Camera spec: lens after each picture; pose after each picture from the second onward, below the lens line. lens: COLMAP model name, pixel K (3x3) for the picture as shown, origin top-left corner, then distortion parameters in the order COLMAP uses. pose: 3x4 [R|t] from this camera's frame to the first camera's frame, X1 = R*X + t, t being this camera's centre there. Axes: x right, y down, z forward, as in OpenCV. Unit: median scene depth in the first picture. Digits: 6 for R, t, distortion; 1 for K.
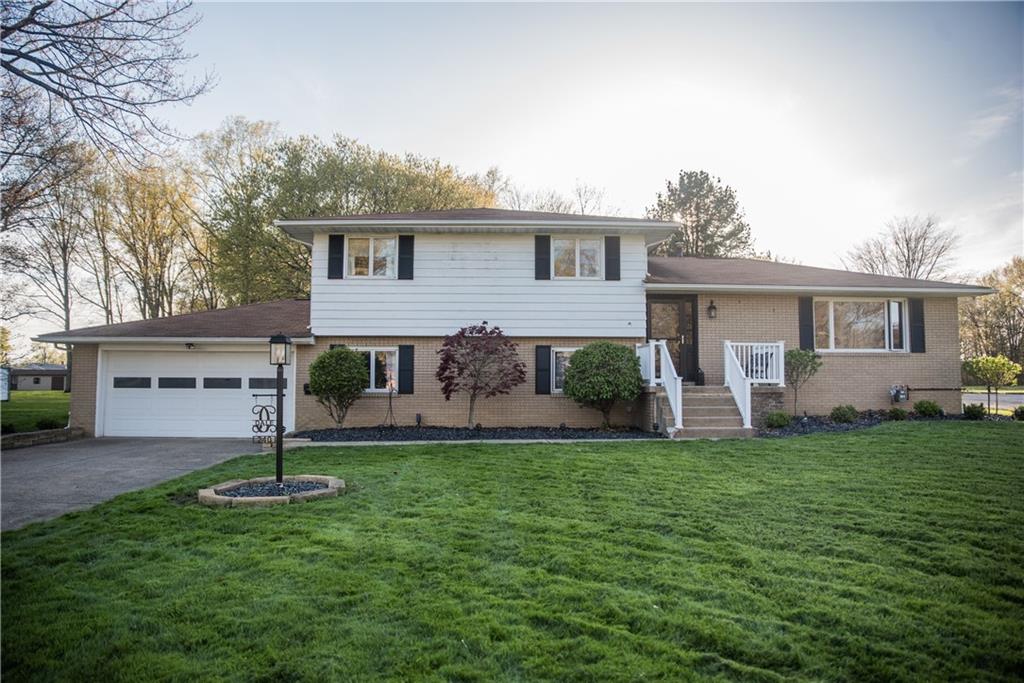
lens RADIAL K [[709.3, 0, 511.7], [0, 709.3, 344.7], [0, 0, 1]] dist [-0.090428, 0.051662]
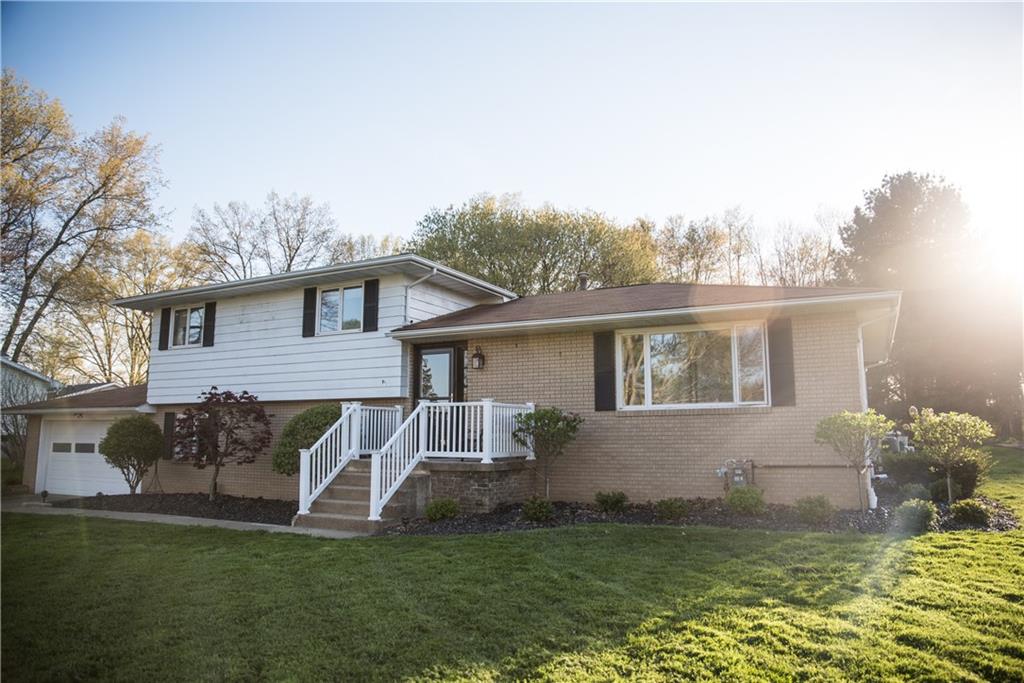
lens RADIAL K [[709.3, 0, 512.4], [0, 709.3, 337.0], [0, 0, 1]] dist [-0.090428, 0.051662]
pose [[0.872058, -0.072627, -0.483983, 0.706232], [0.031445, 0.995199, -0.092681, 0.000130], [0.488391, 0.065604, 0.870155, 0.343914]]
